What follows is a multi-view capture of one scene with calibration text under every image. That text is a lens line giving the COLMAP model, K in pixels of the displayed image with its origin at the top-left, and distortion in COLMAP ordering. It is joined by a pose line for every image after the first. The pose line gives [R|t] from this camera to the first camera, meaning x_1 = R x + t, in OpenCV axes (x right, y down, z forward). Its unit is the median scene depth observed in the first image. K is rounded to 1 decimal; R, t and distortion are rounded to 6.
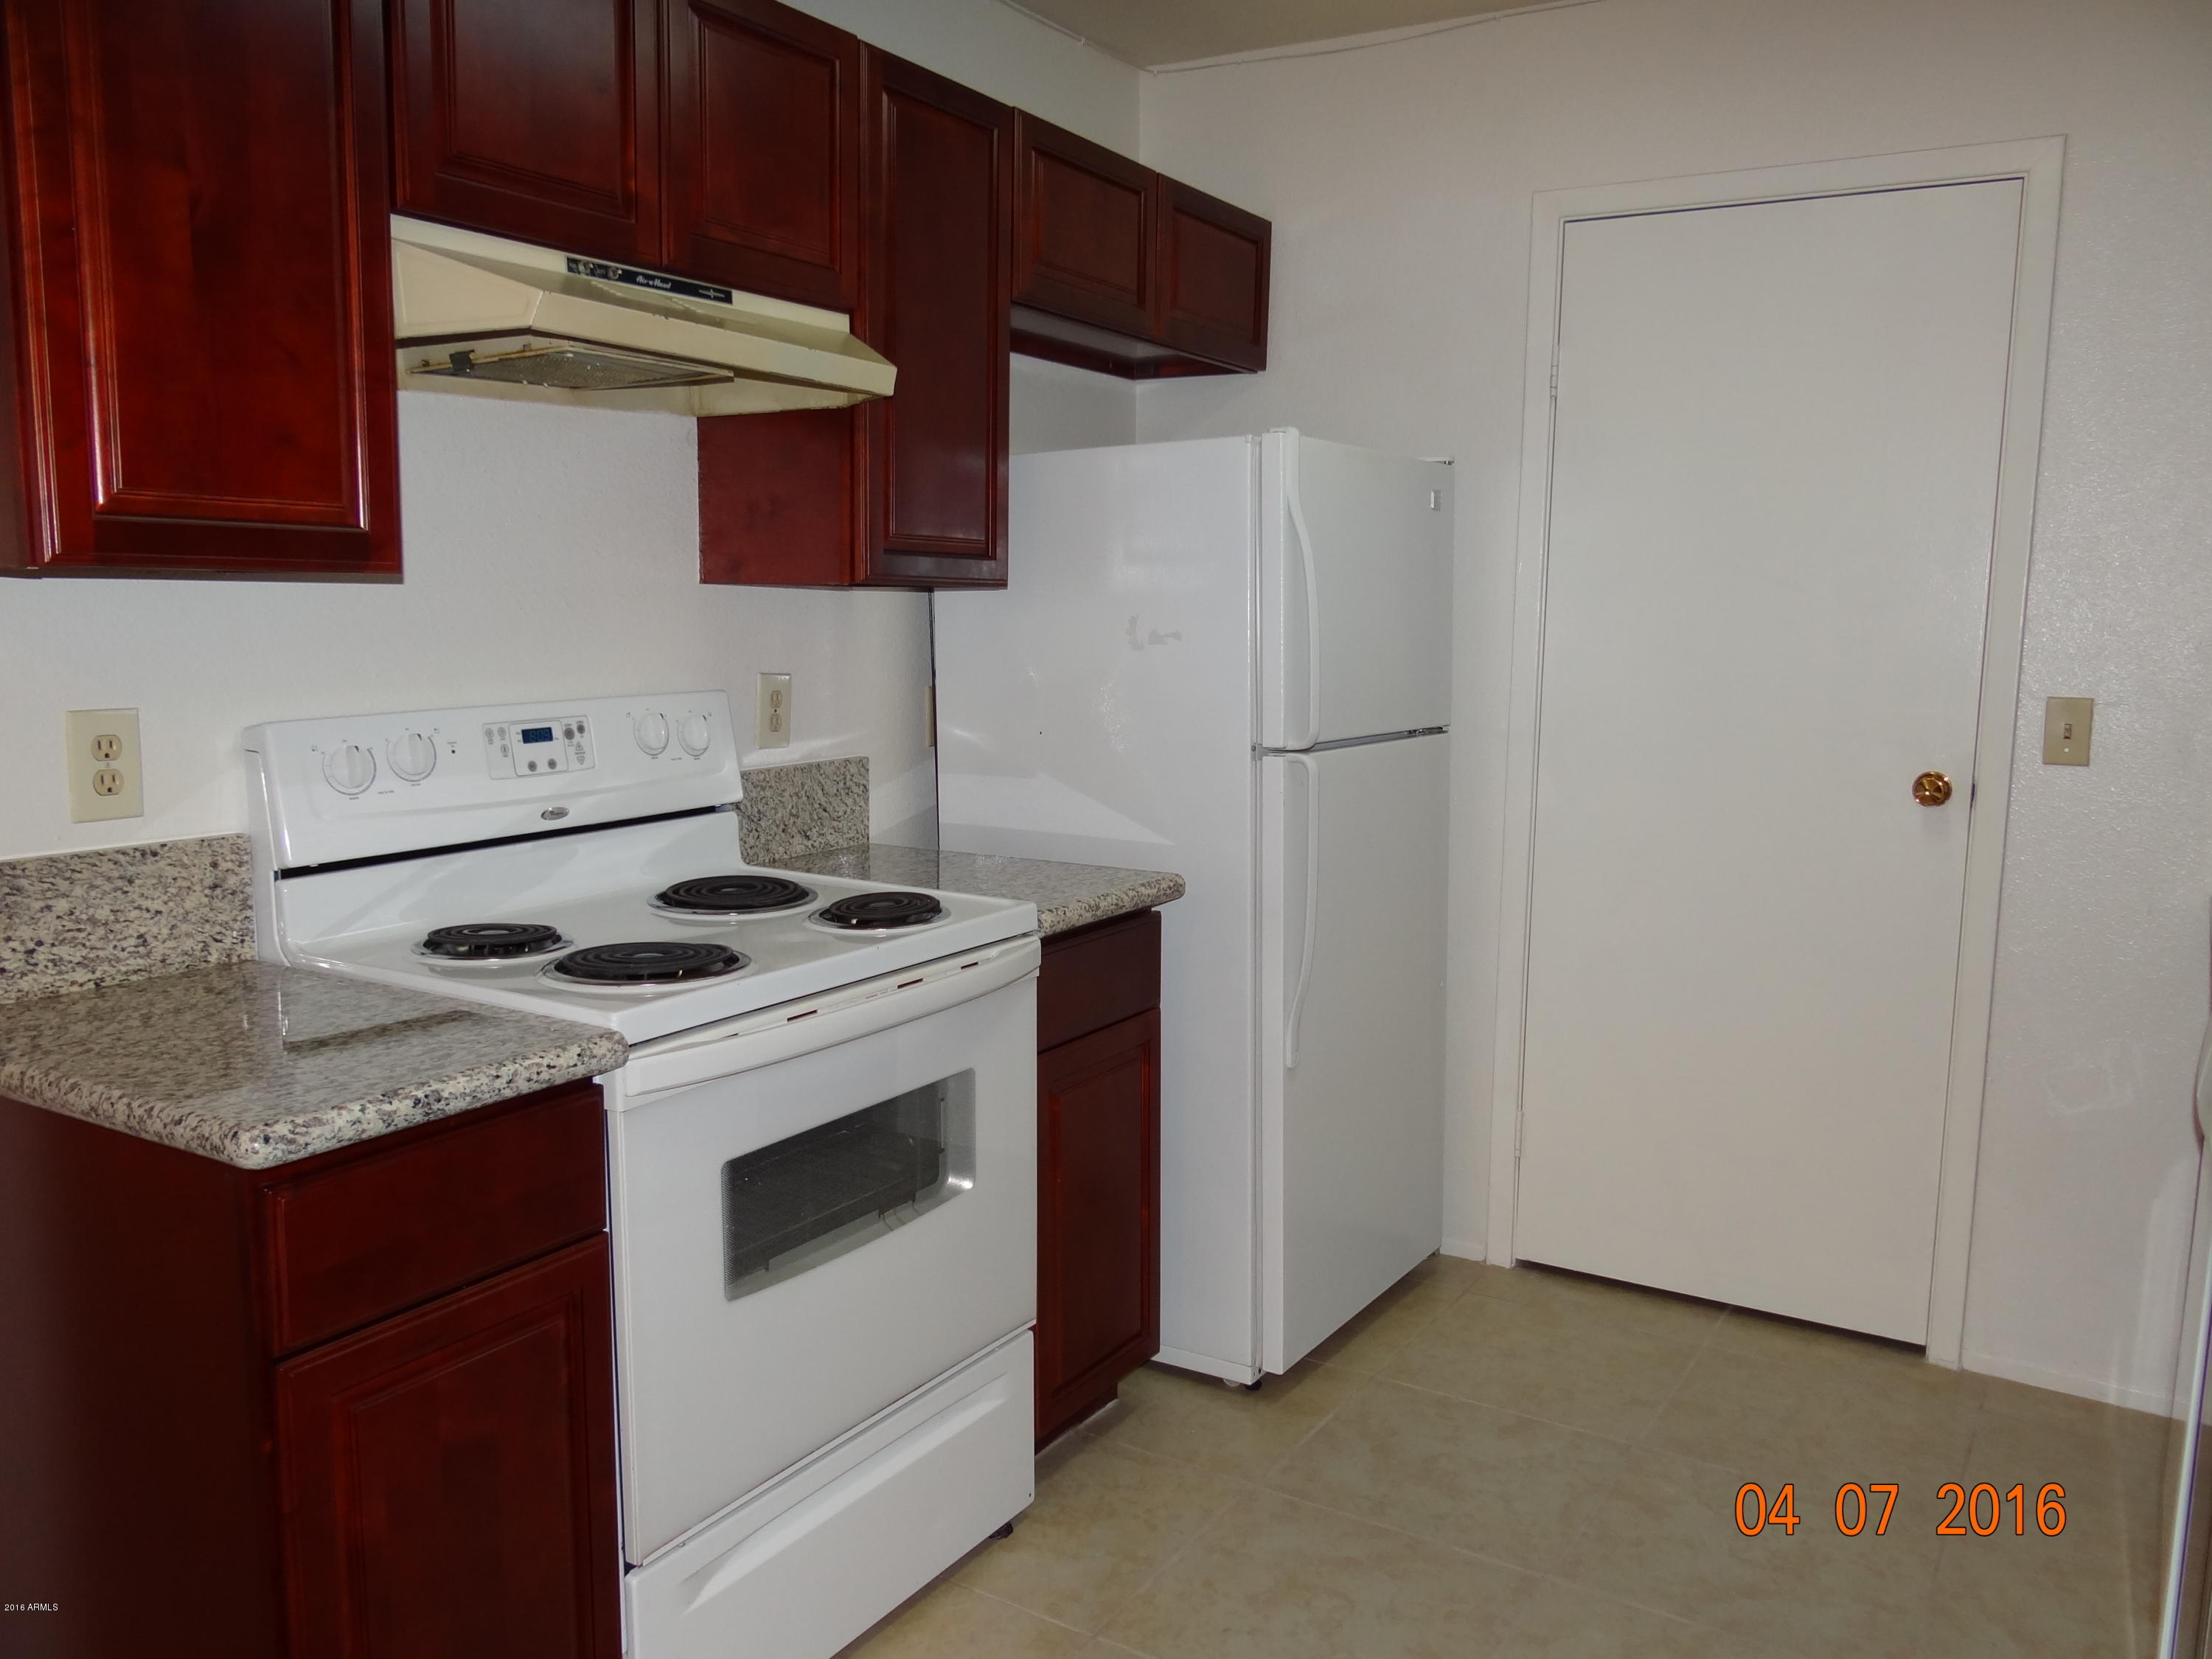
lens RADIAL K [[1751.8, 0, 1106.0], [0, 1751.8, 829.5], [0, 0, 1]] dist [0.013244, -0.000947]
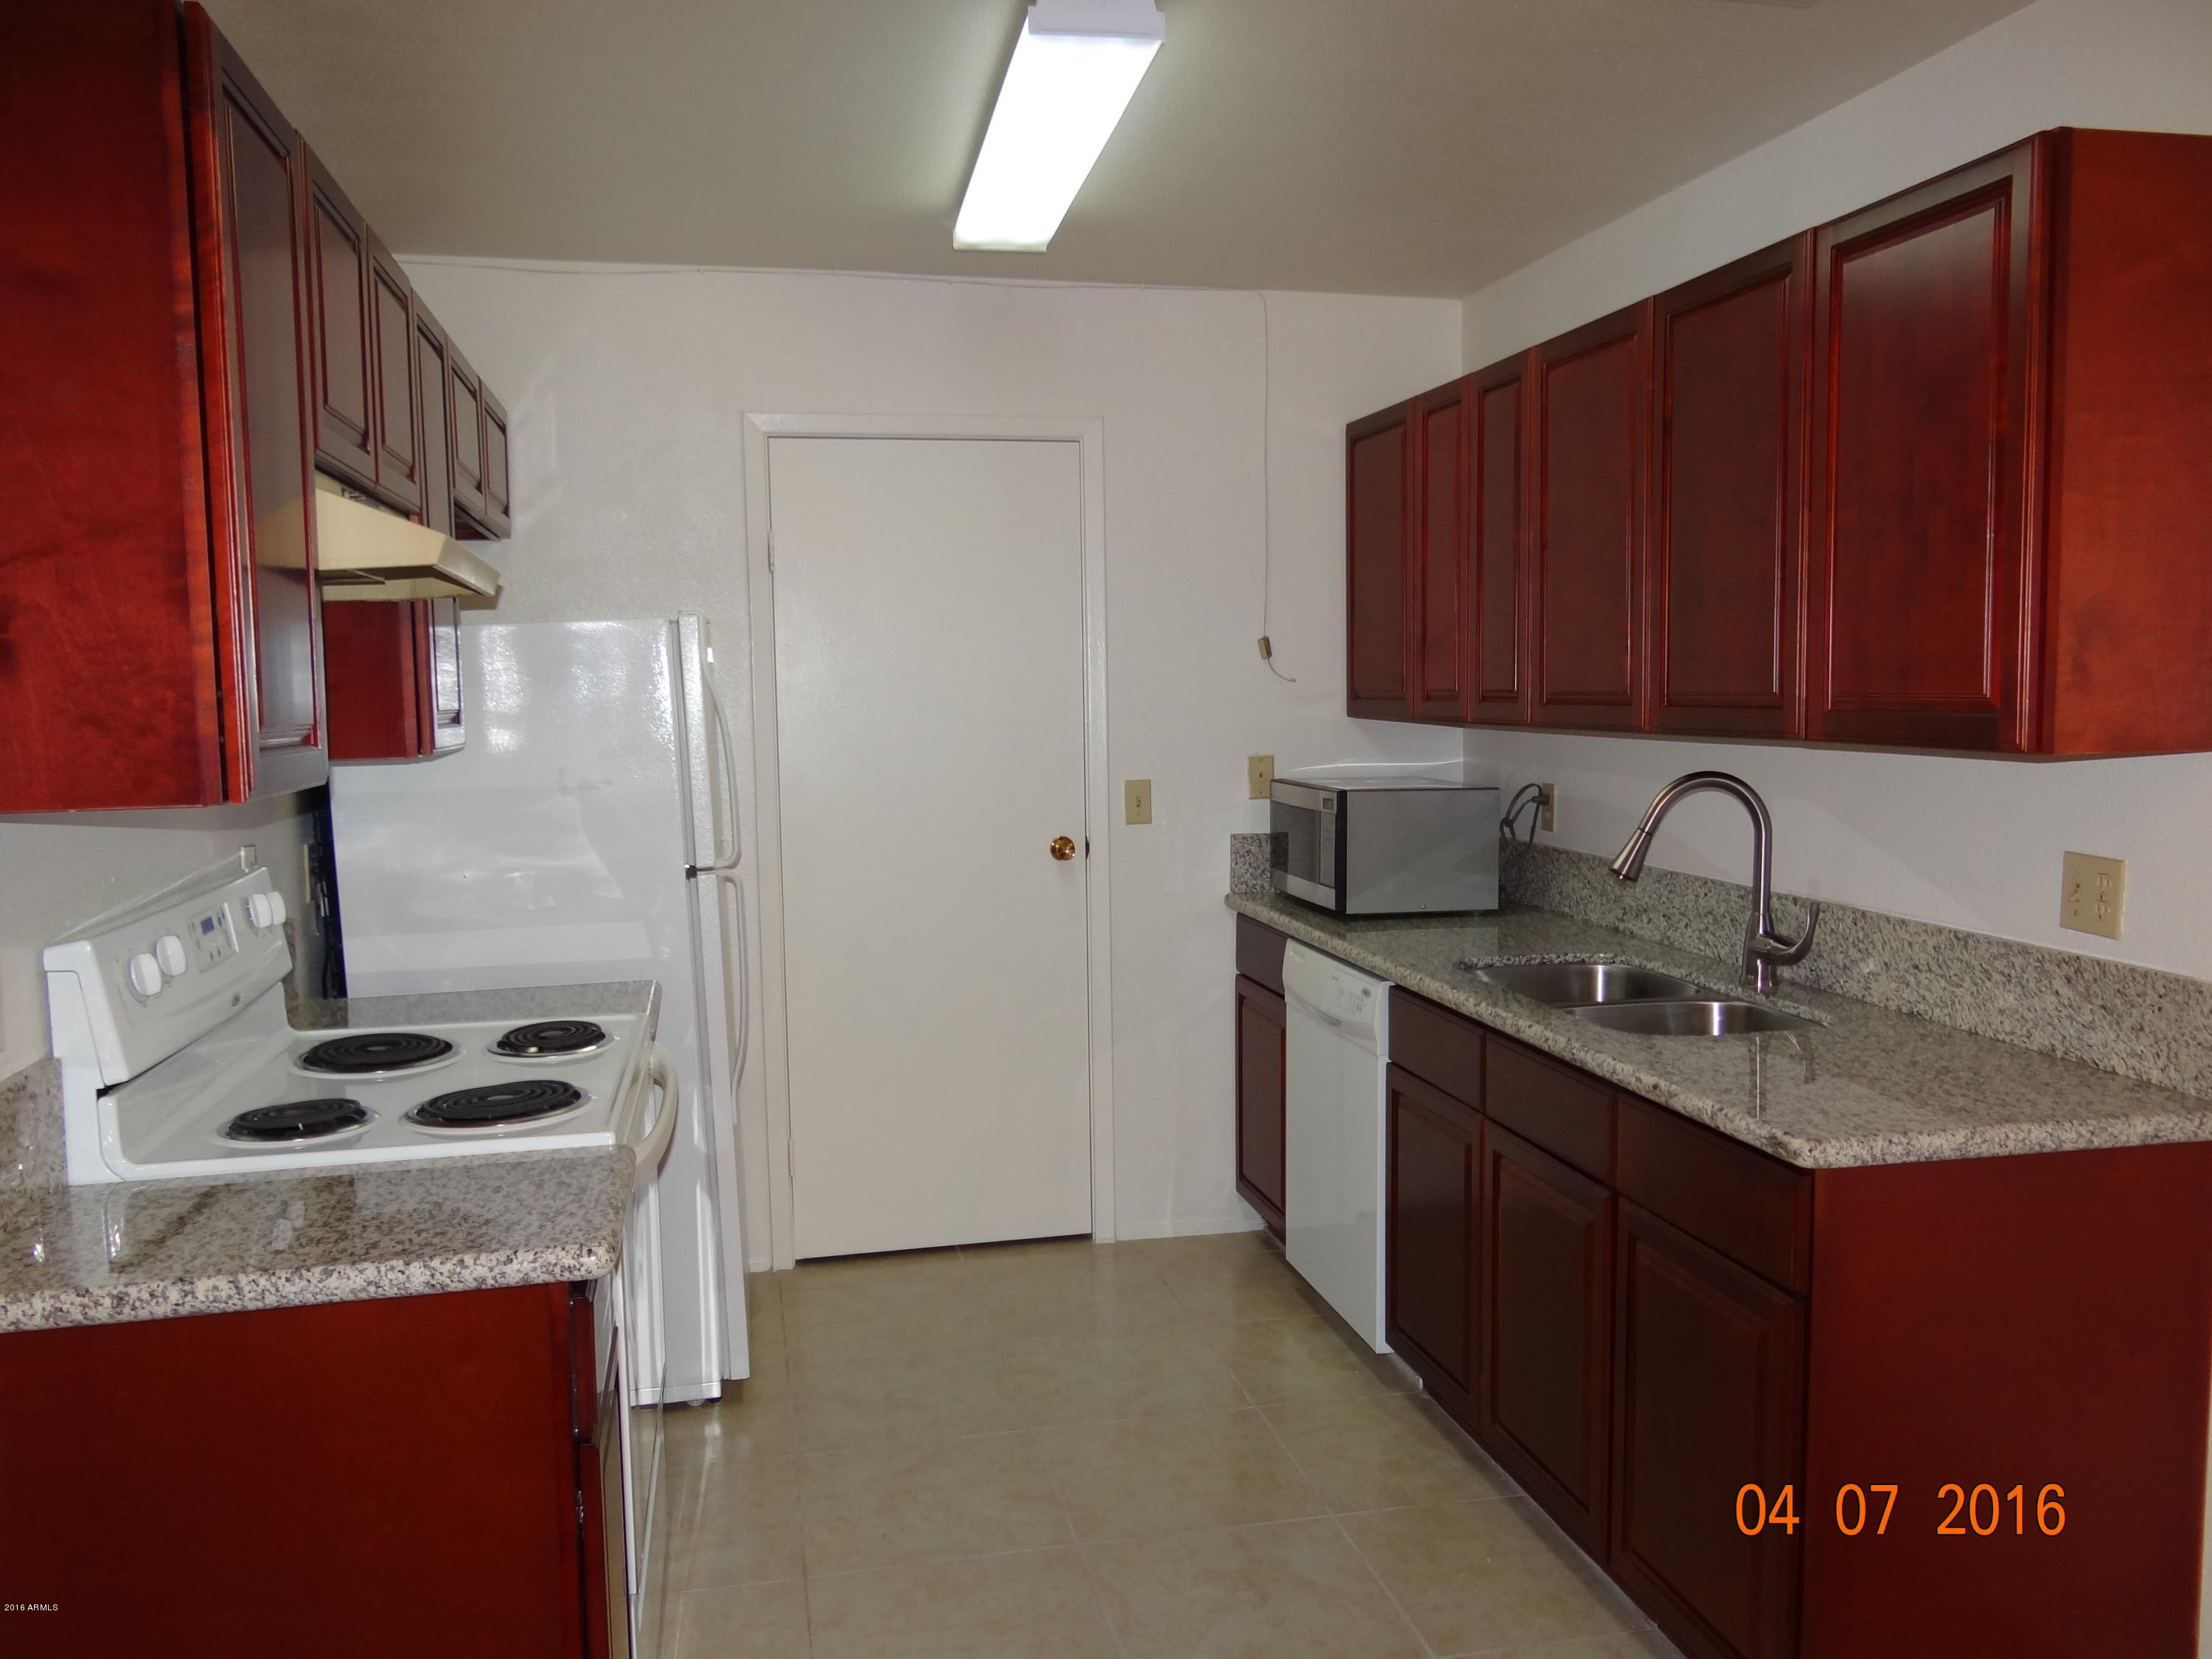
lens RADIAL K [[1751.8, 0, 1106.0], [0, 1751.8, 829.5], [0, 0, 1]] dist [0.013244, -0.000947]
pose [[0.721822, -0.090057, 0.686195, -0.649679], [0.120917, 0.992658, 0.003082, -0.049967], [-0.681434, 0.080747, 0.727411, -0.104700]]
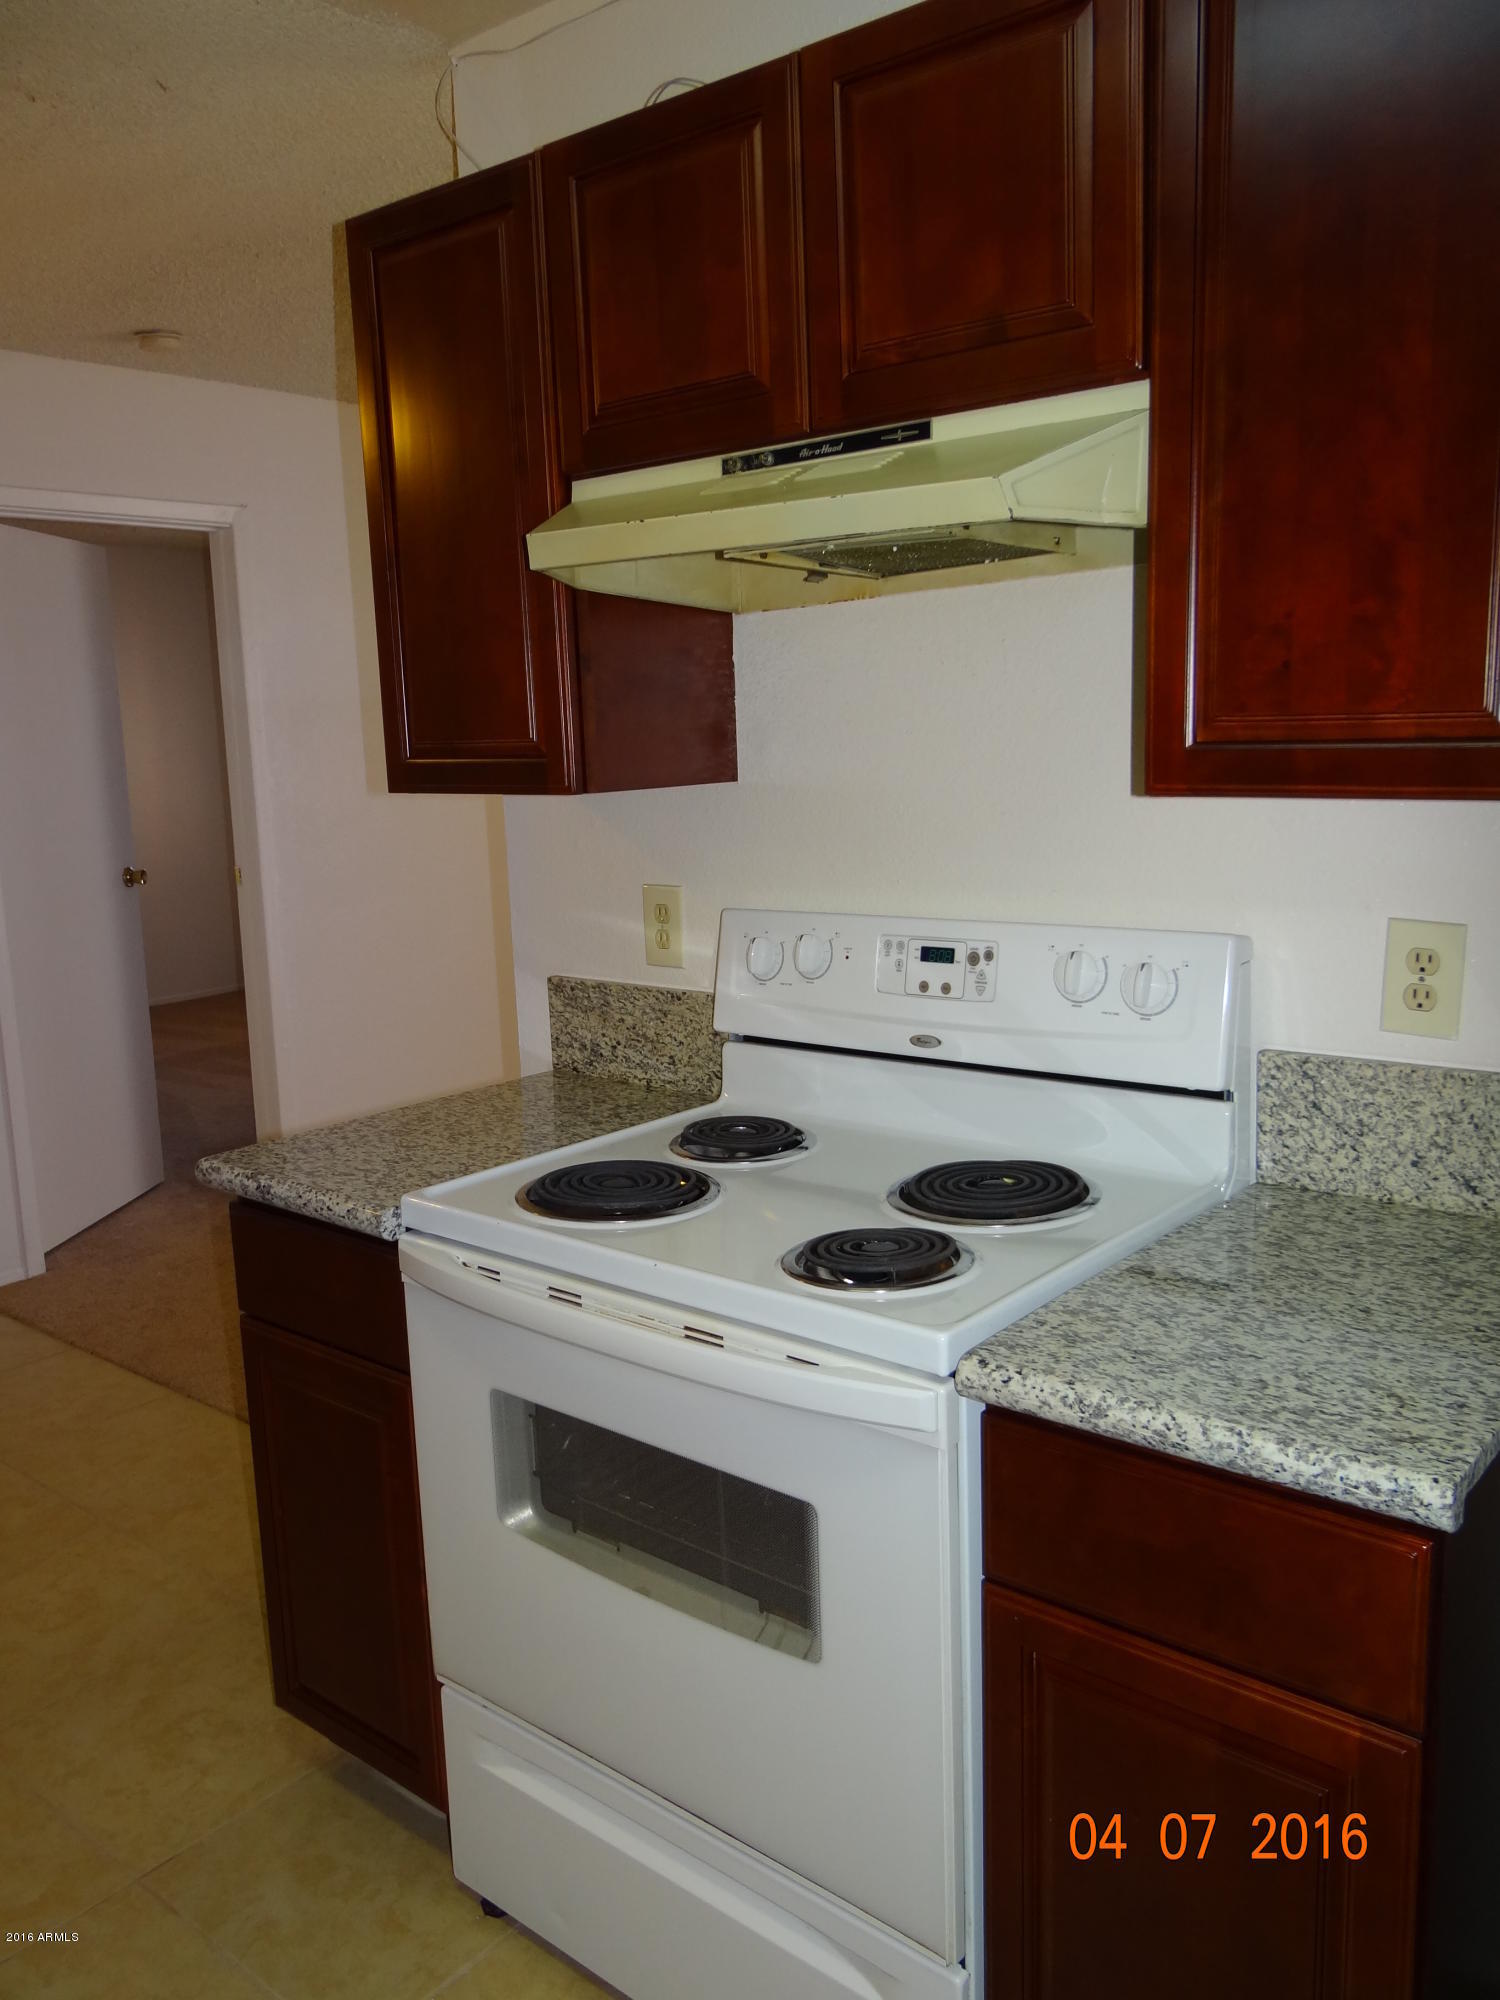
lens RADIAL K [[1583.9, 0, 750.0], [0, 1583.9, 1000.0], [0, 0, 1]] dist [0.013244, -0.000947]
pose [[-0.150593, 0.168176, -0.974186, 0.508482], [-0.096551, 0.978211, 0.183796, -0.175523], [0.983870, 0.121737, -0.131074, 1.025425]]
